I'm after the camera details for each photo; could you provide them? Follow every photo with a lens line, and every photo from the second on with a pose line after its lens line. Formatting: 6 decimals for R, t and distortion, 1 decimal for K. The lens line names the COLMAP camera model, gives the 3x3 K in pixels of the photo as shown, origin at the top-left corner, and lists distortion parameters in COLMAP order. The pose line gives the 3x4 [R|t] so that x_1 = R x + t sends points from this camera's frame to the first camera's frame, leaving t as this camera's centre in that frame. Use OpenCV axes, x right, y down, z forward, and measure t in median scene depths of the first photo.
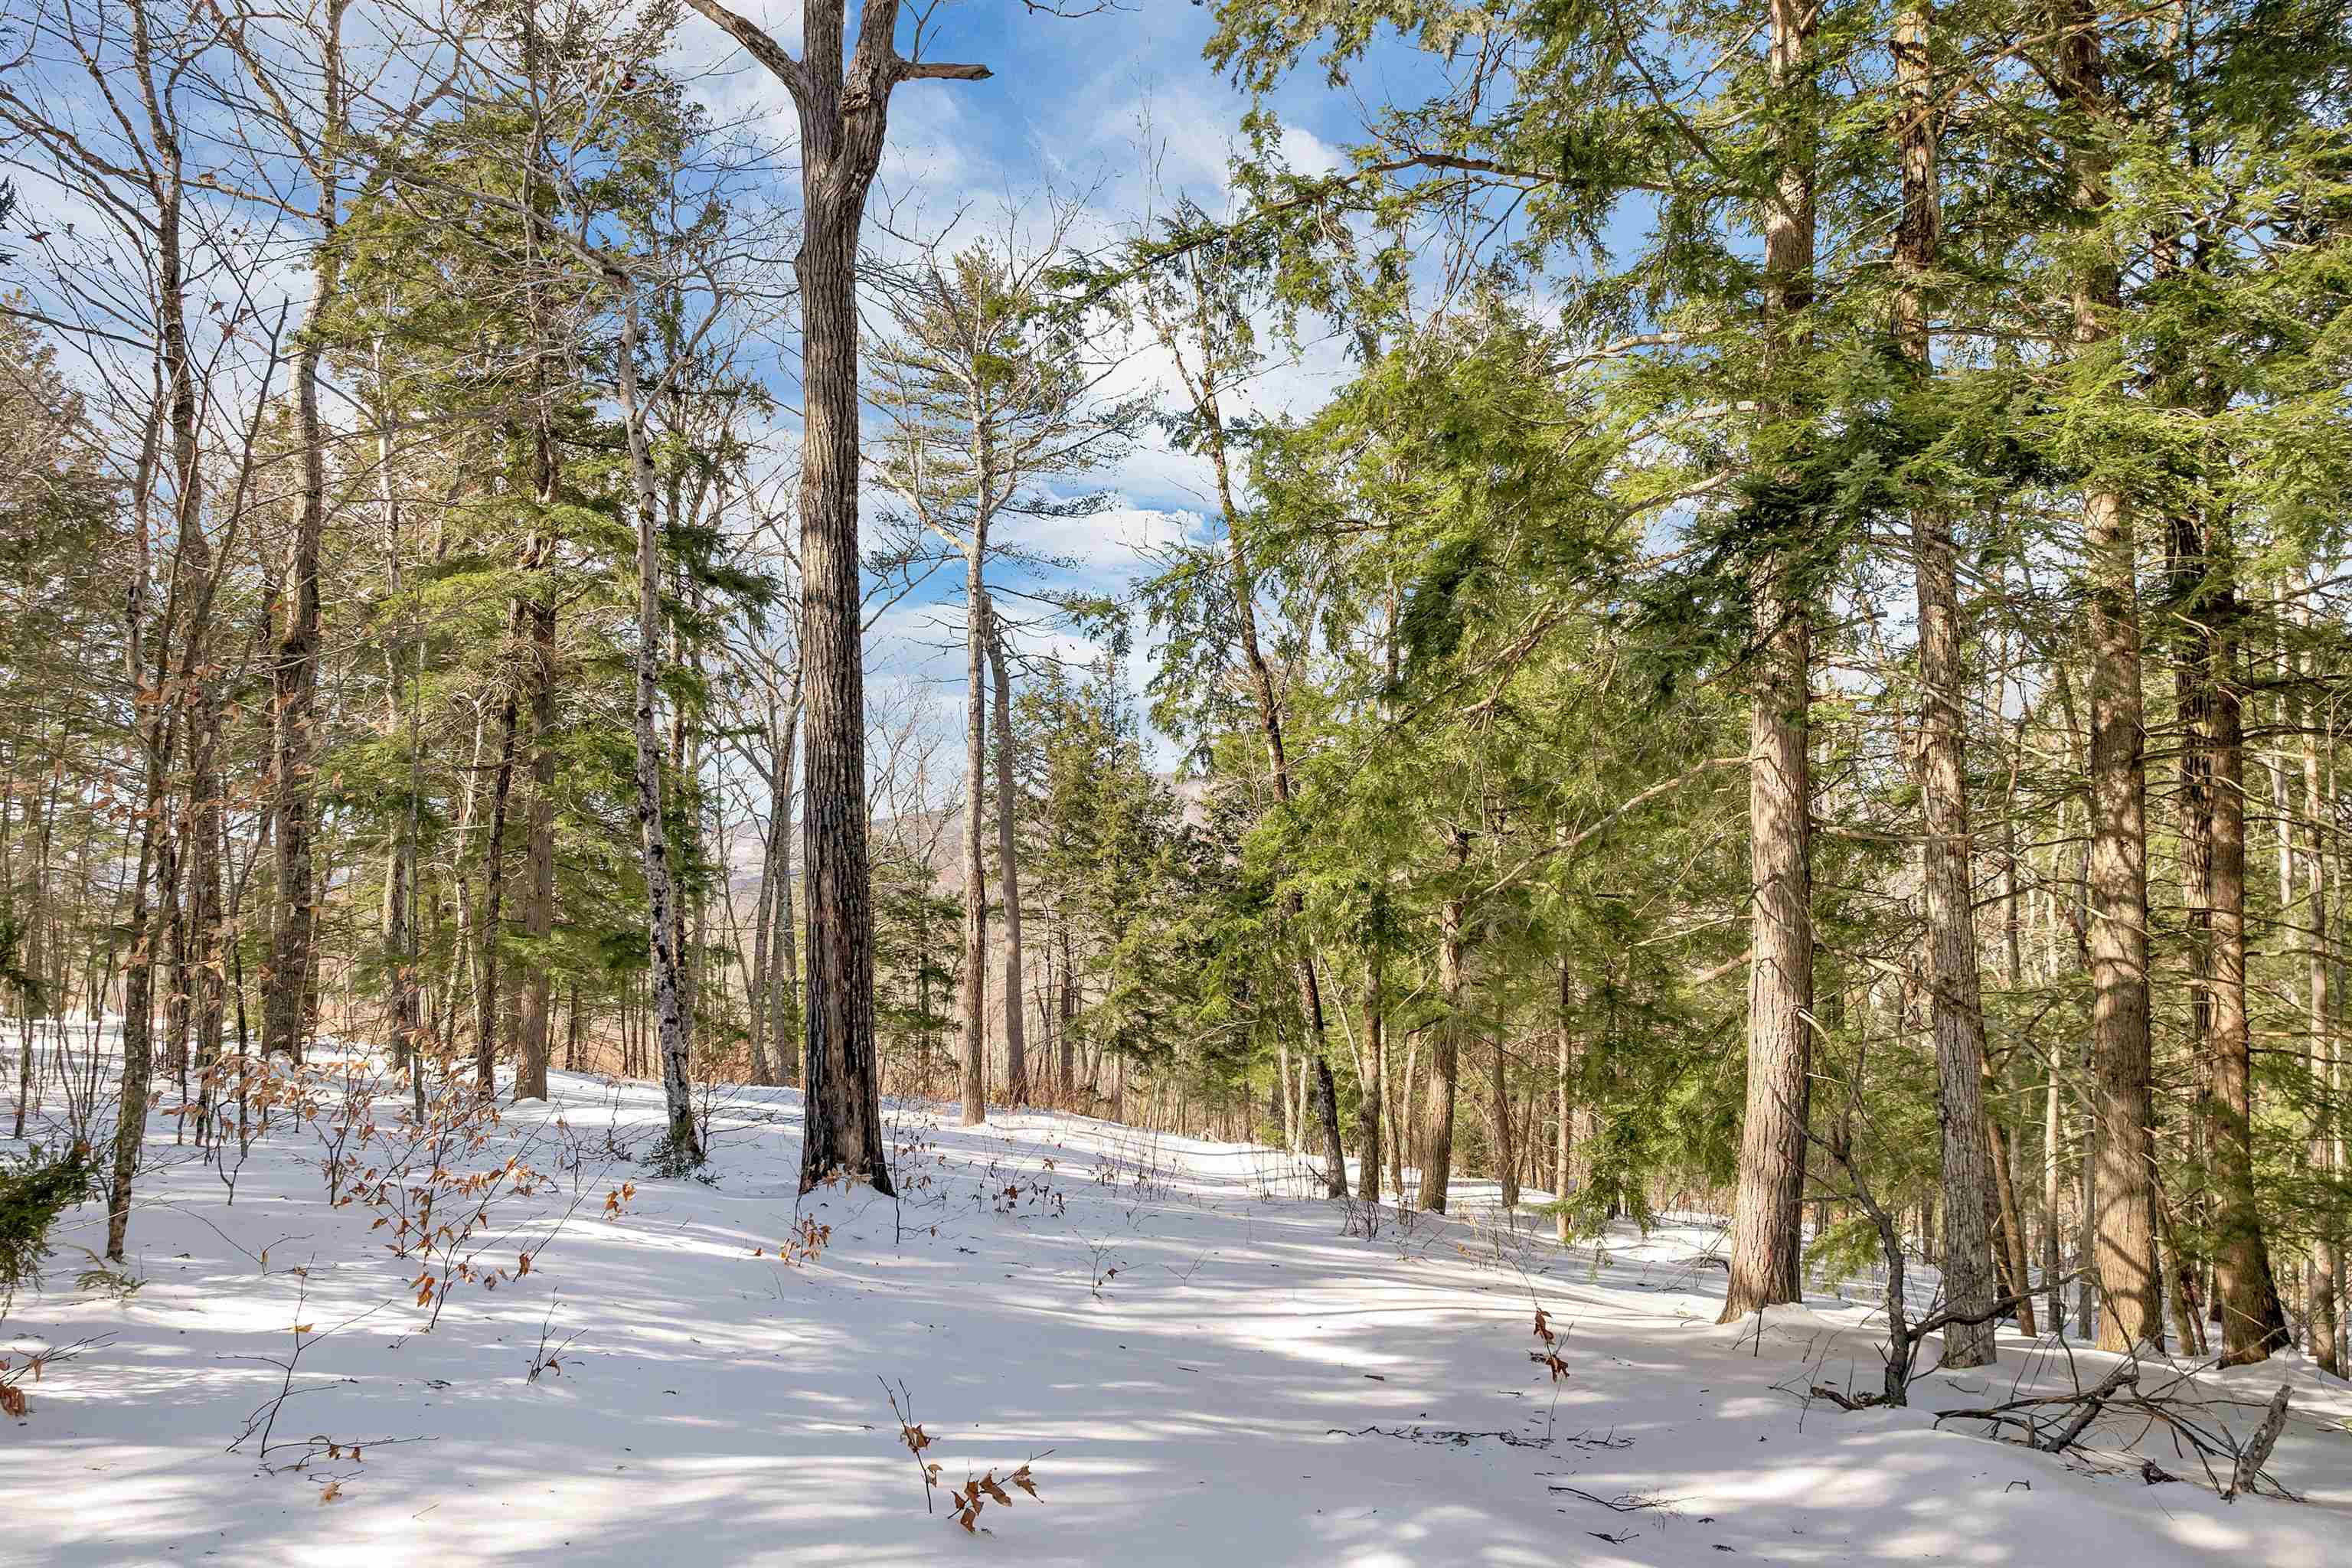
lens RADIAL K [[1689.0, 0, 1172.5], [0, 1689.0, 795.3], [0, 0, 1]] dist [-0.031309, 0.006181]
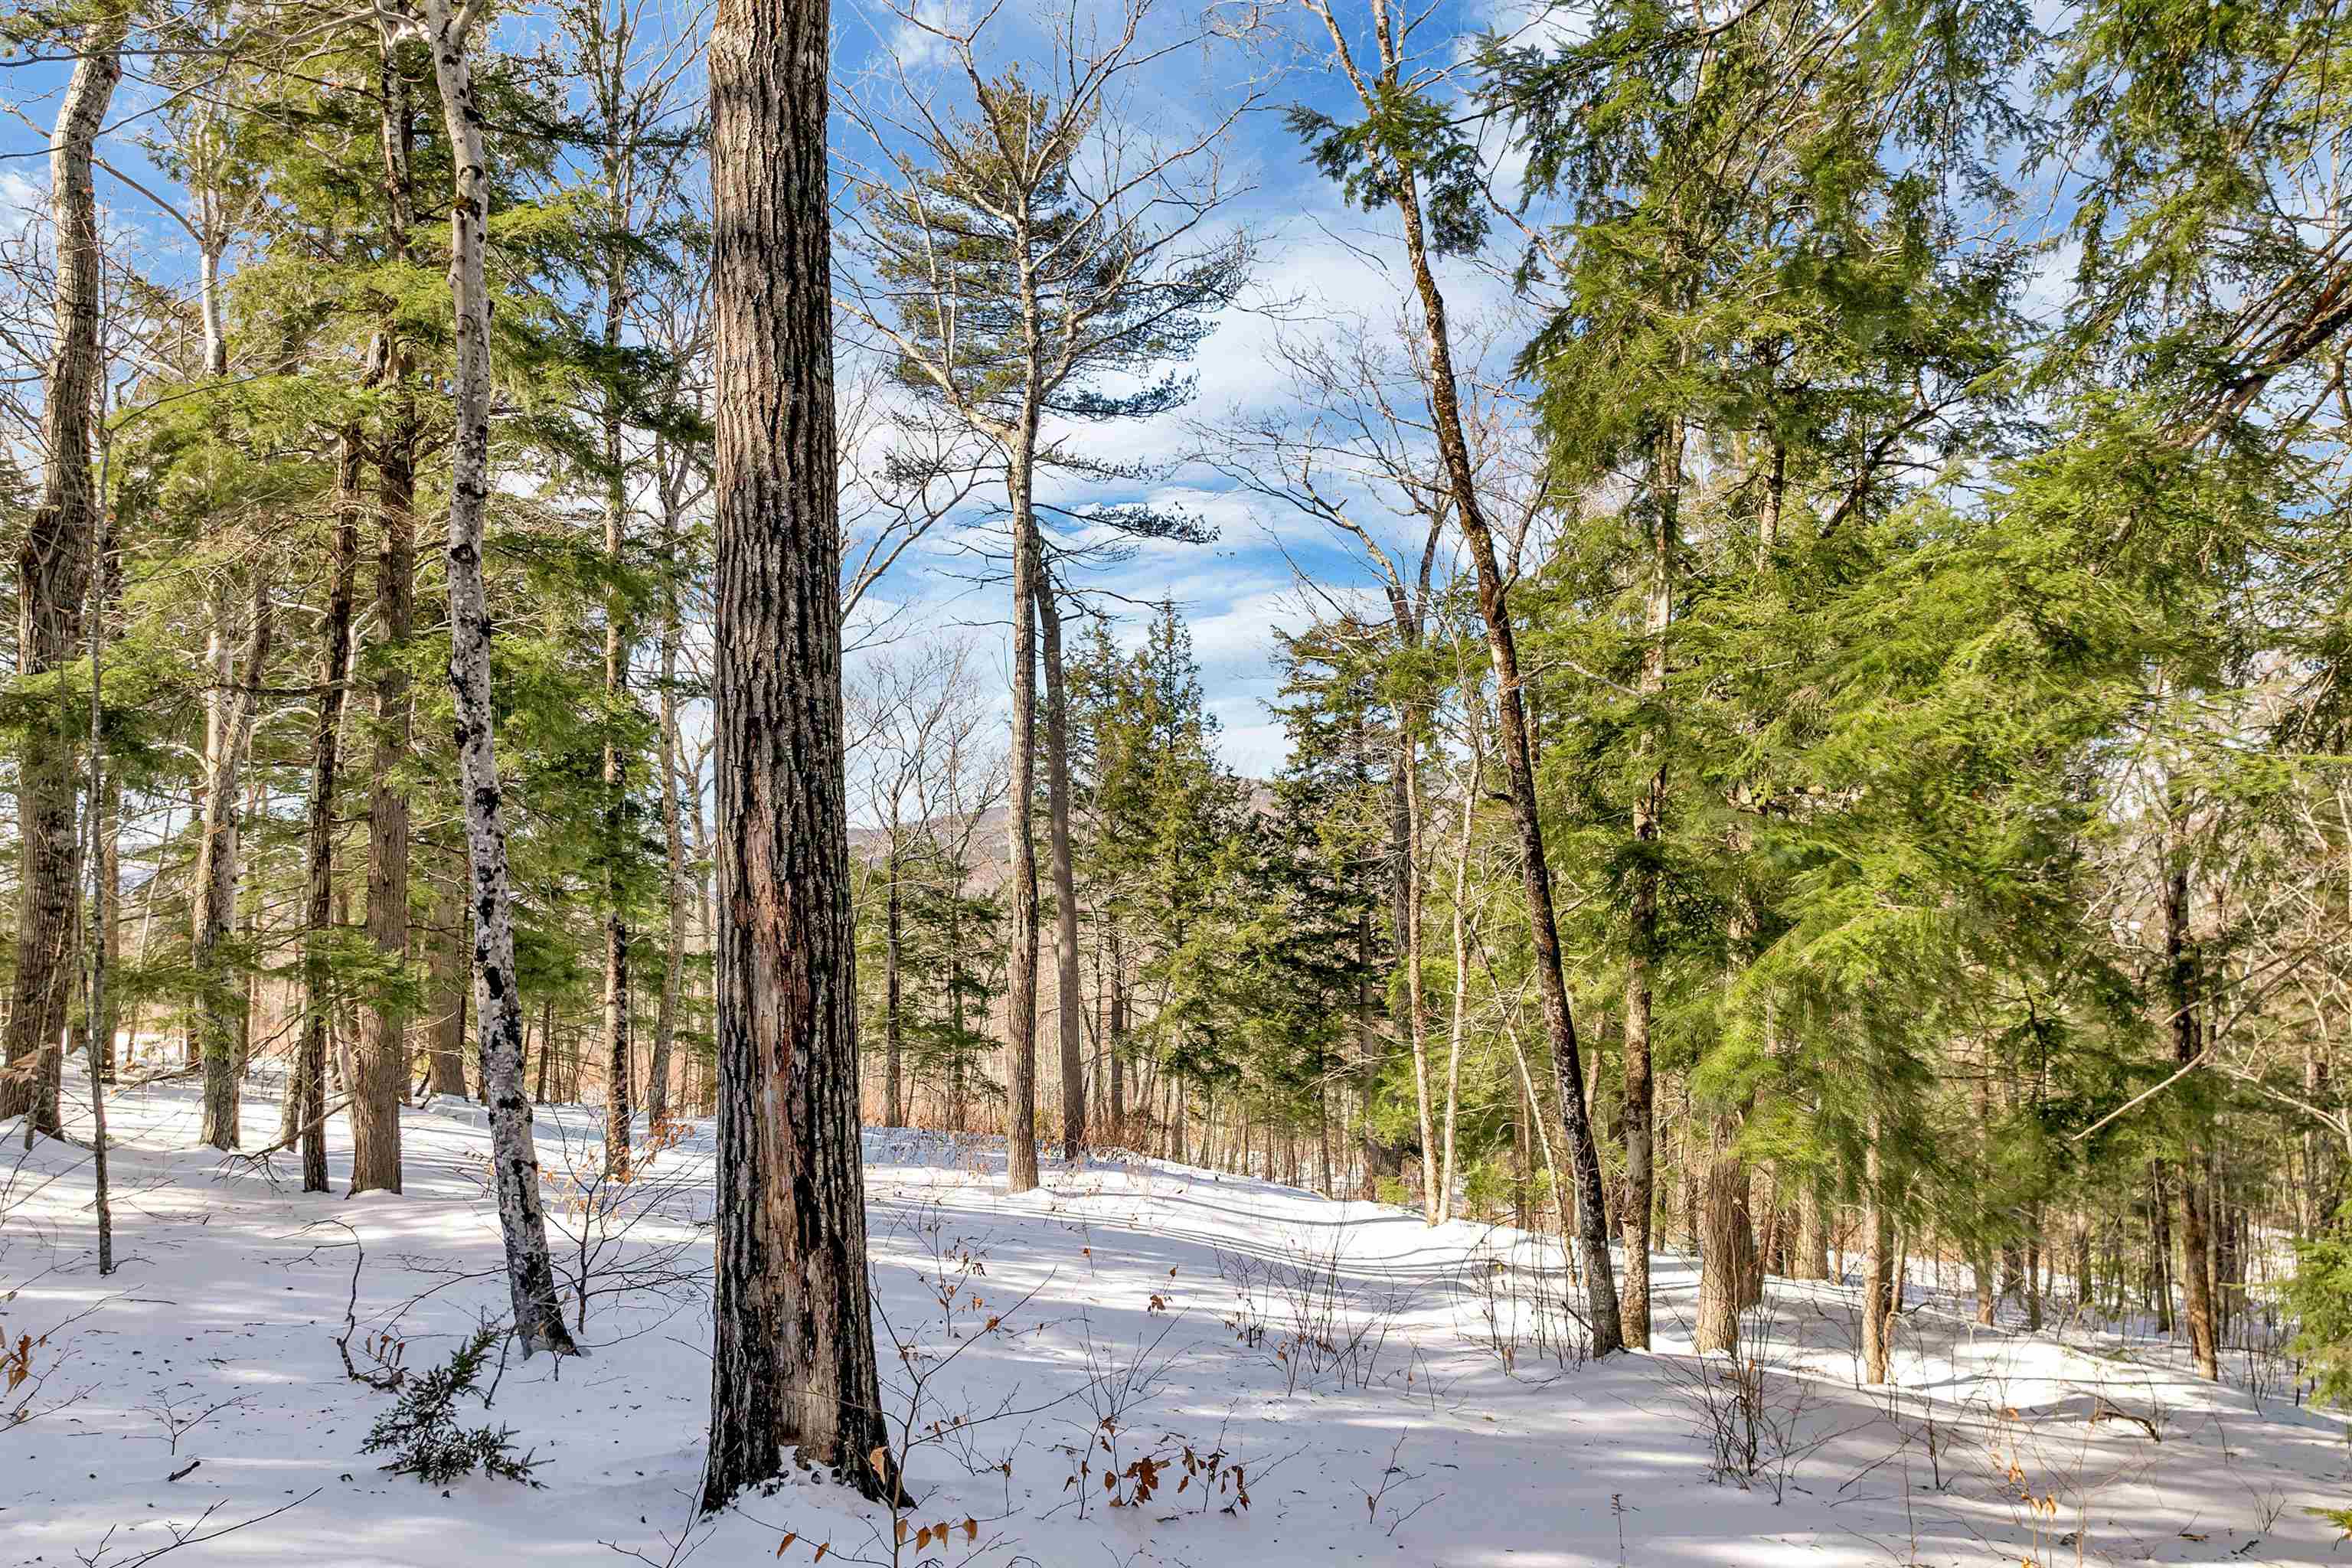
lens RADIAL K [[1689.0, 0, 1179.2], [0, 1689.0, 772.2], [0, 0, 1]] dist [-0.031309, 0.006181]
pose [[0.999884, -0.006810, -0.013618, -0.019098], [0.006599, 0.999858, -0.015491, 0.009655], [0.013722, 0.015399, 0.999787, 0.125246]]
